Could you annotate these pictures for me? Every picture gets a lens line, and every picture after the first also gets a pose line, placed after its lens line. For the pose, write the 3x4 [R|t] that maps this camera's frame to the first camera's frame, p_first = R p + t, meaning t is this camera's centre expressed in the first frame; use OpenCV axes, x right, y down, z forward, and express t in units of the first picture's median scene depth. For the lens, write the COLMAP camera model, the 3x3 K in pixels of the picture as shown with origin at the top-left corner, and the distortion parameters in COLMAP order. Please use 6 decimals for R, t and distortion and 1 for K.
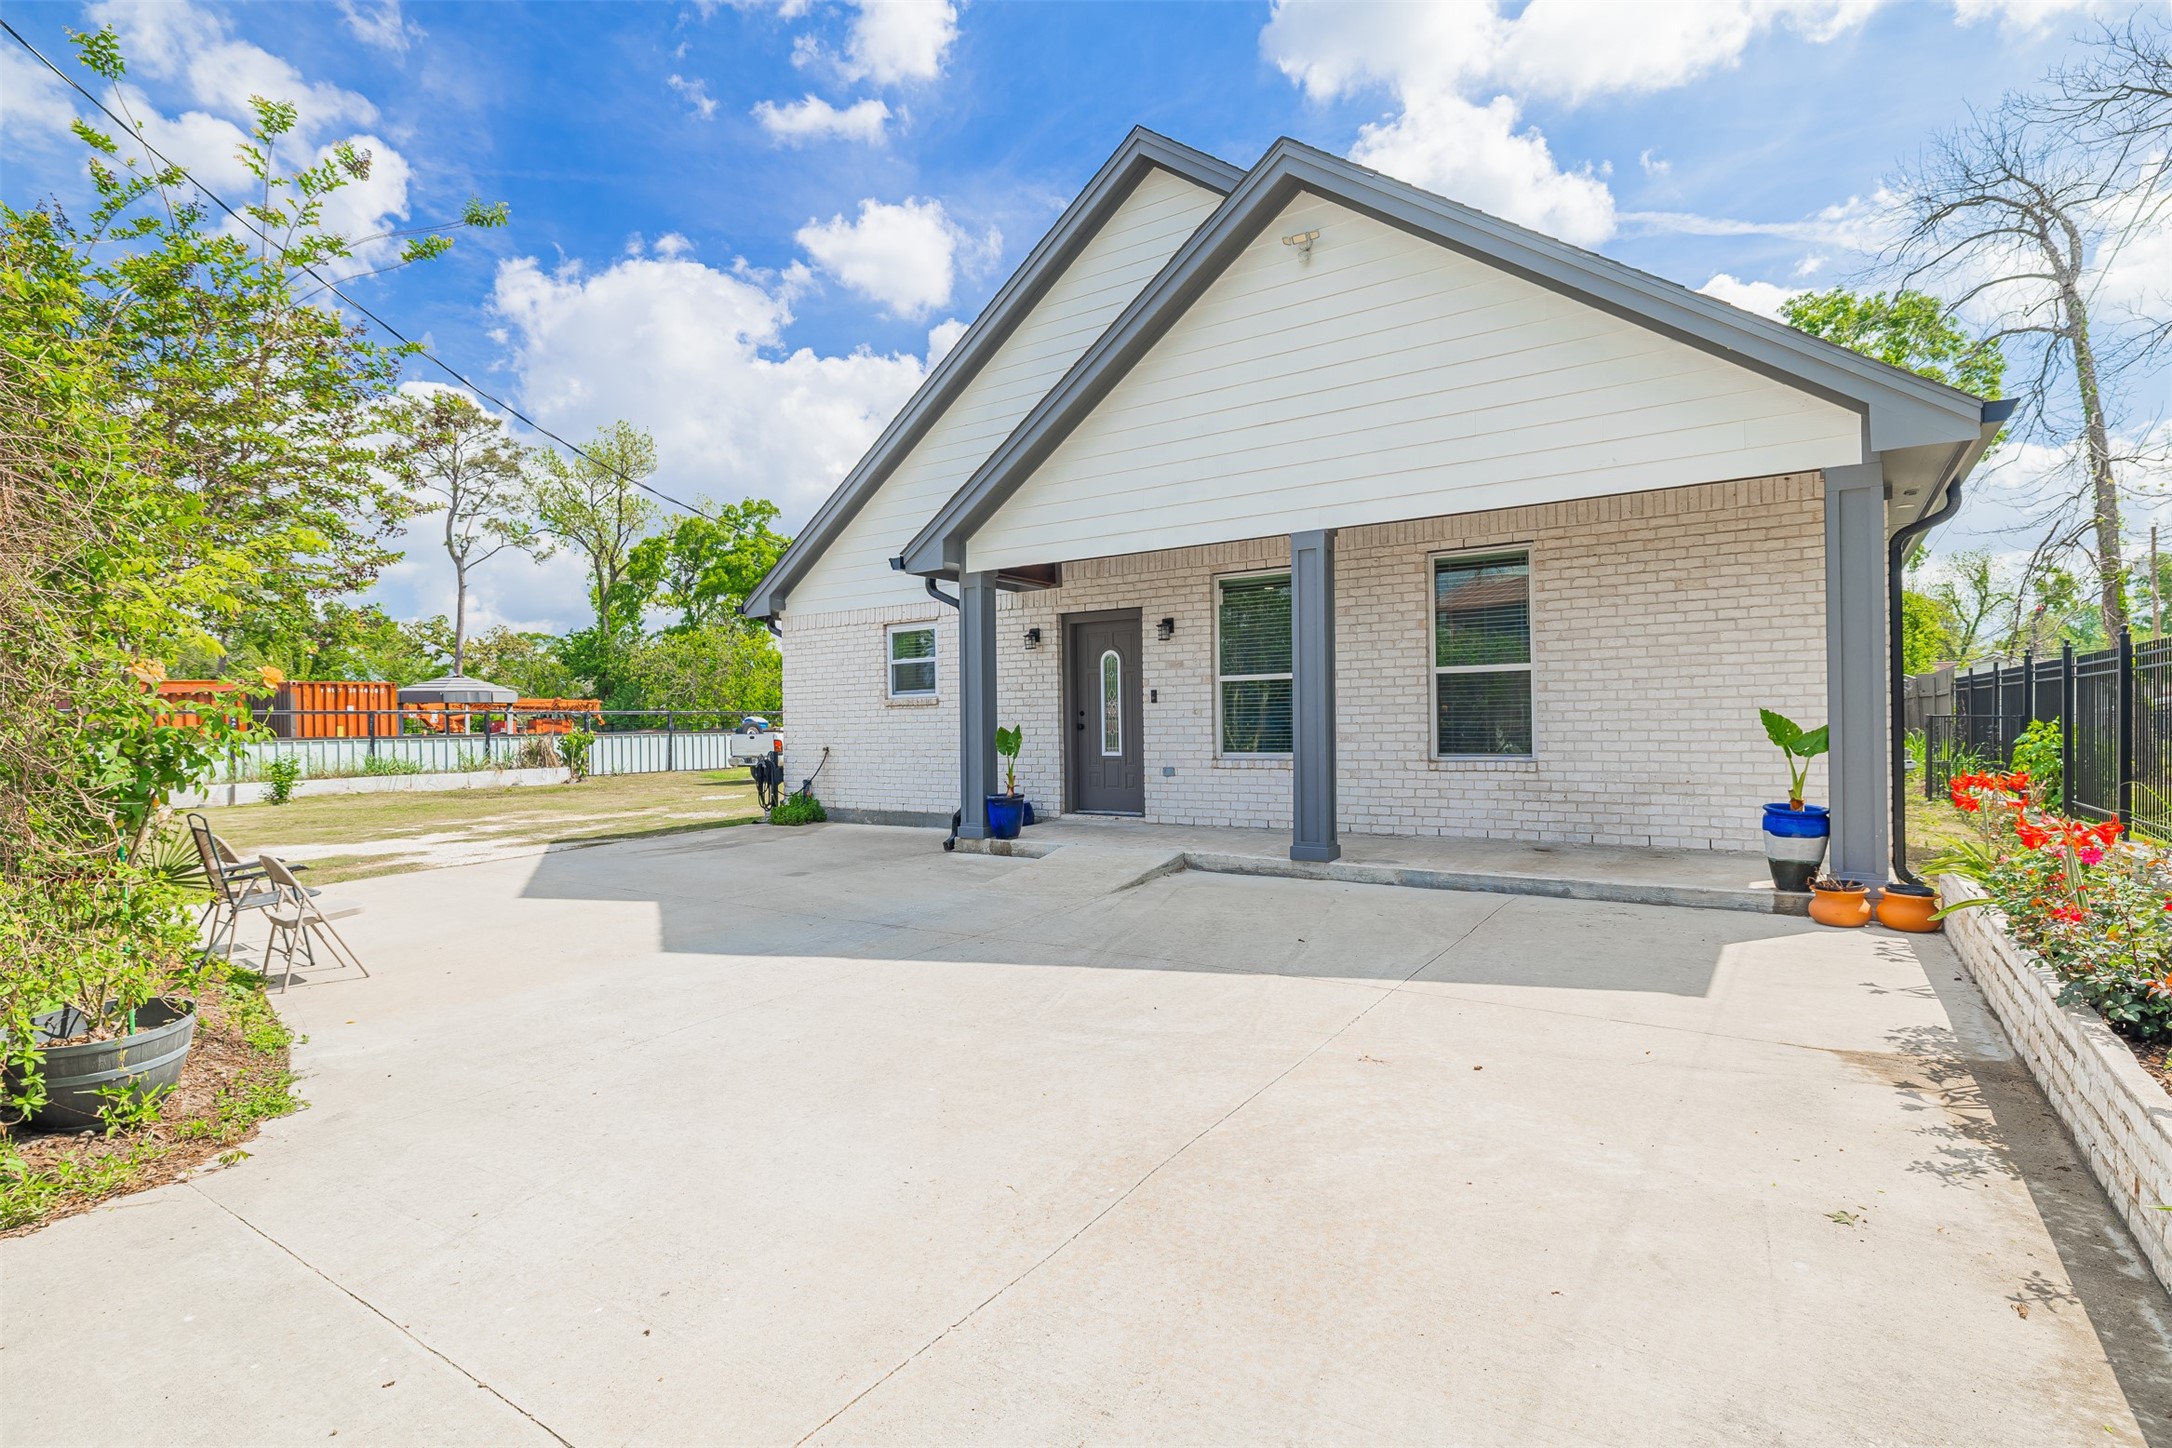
lens RADIAL K [[1084.1, 0, 1073.0], [0, 1084.1, 726.0], [0, 0, 1]] dist [0.016262, 0.000165]
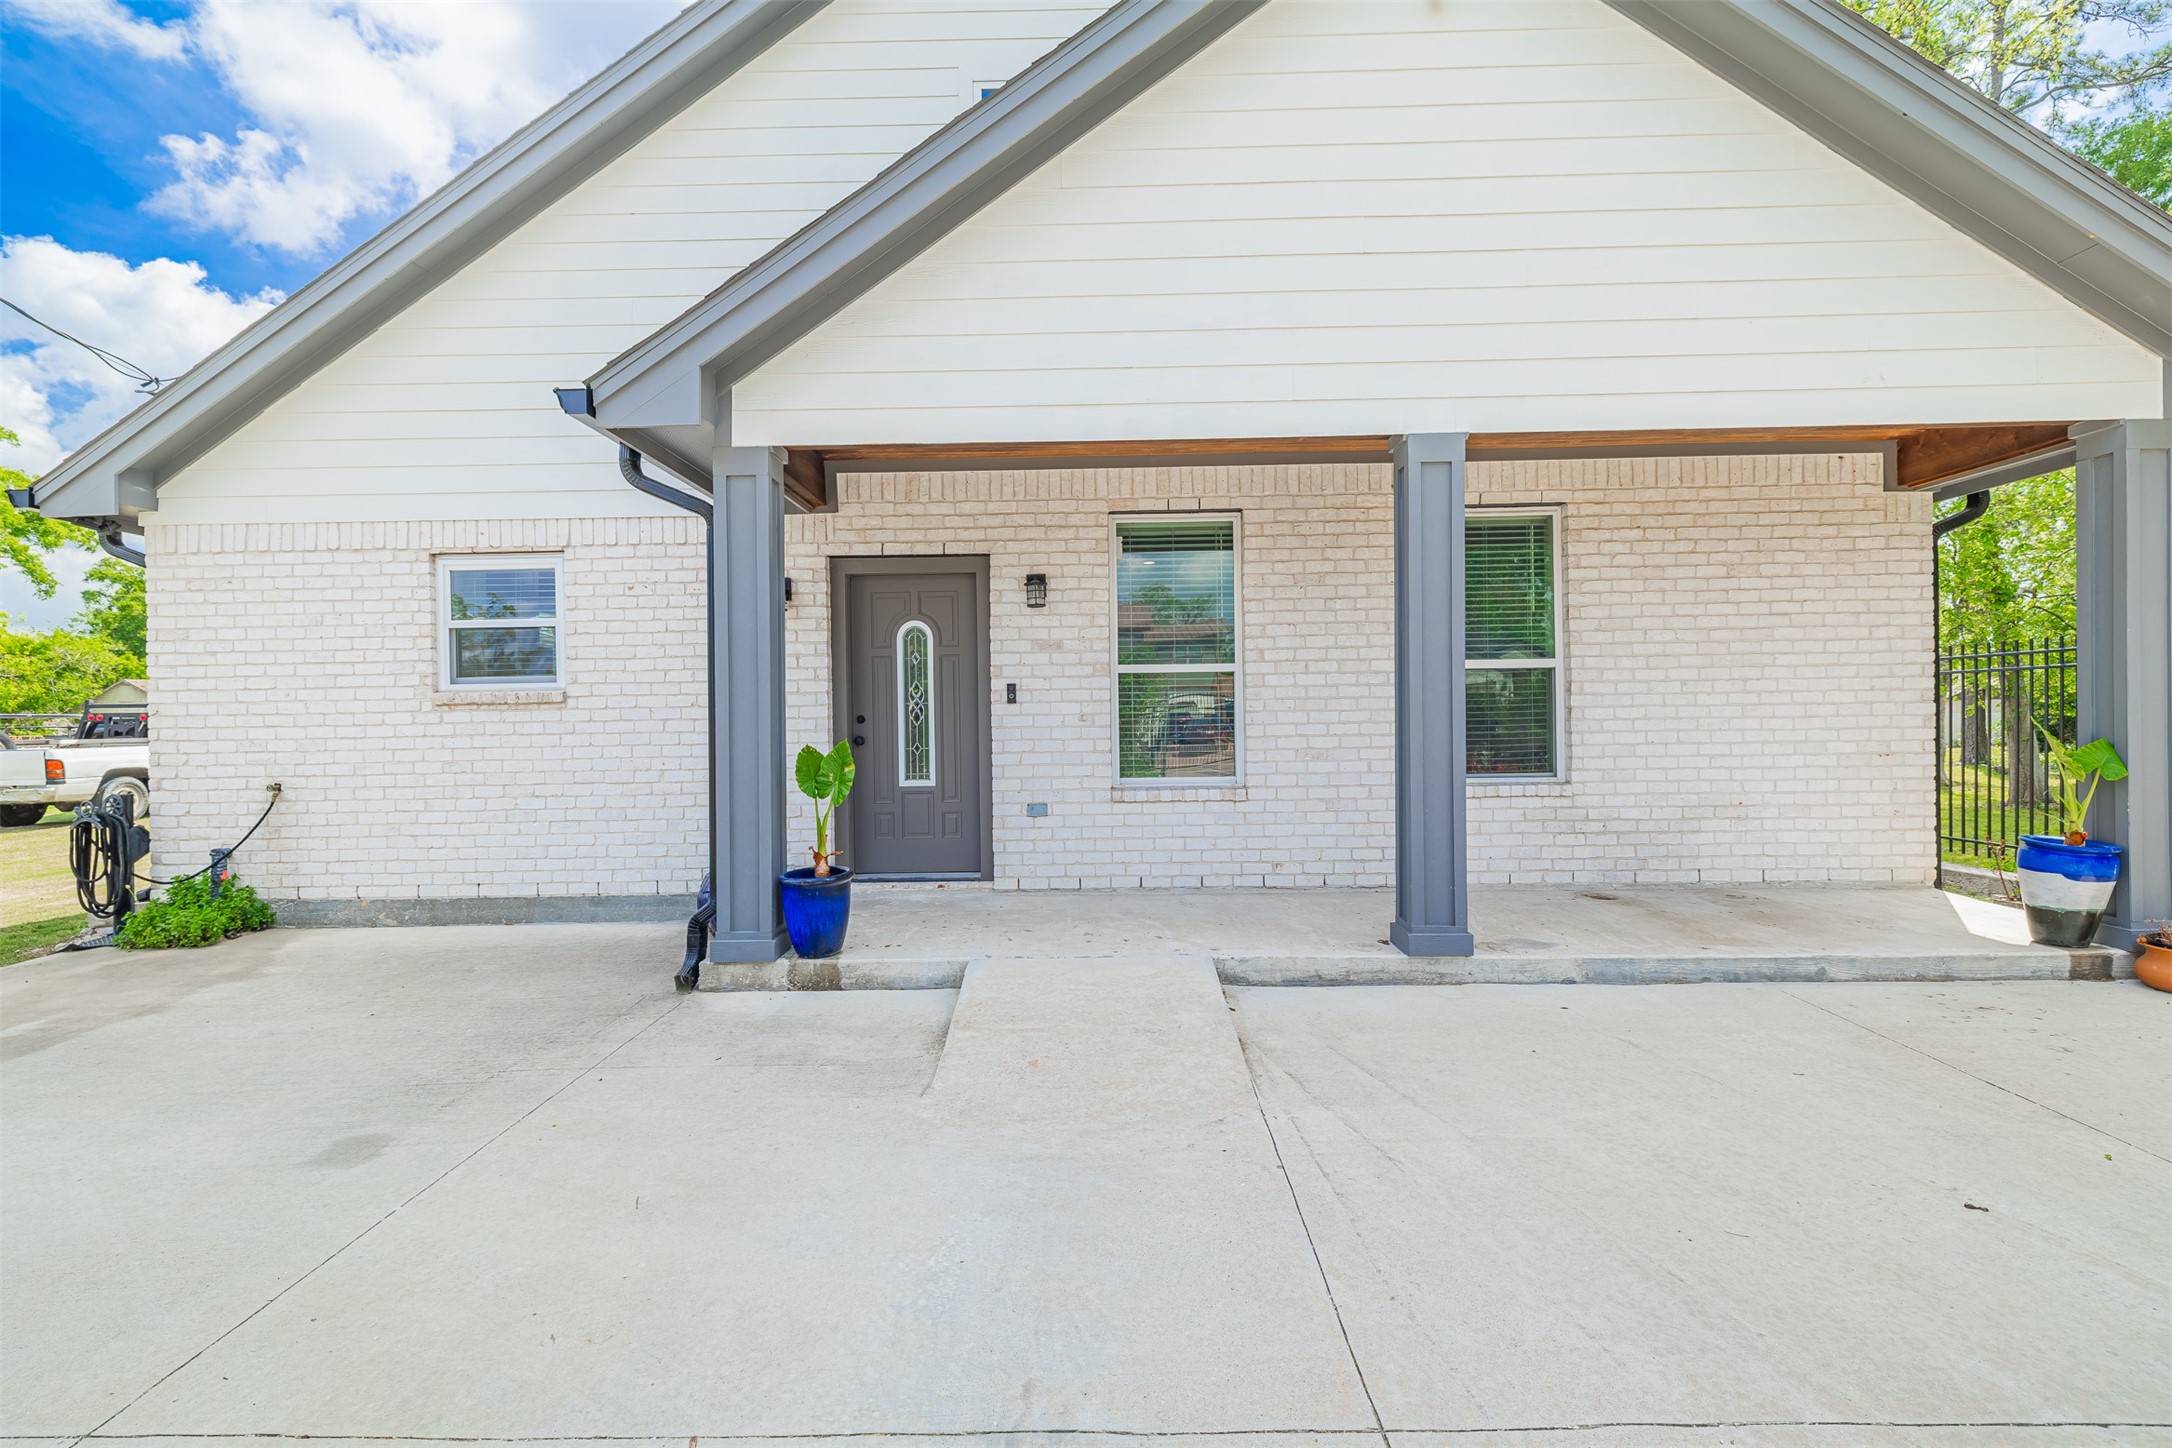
lens RADIAL K [[927.9, 0, 1095.6], [0, 927.9, 718.7], [0, 0, 1]] dist [0.014158, -0.002204]
pose [[0.826526, 0.004382, 0.562881, -0.220402], [0.002993, 0.999921, -0.012180, -0.006206], [-0.562890, 0.011752, 0.826448, 0.583350]]
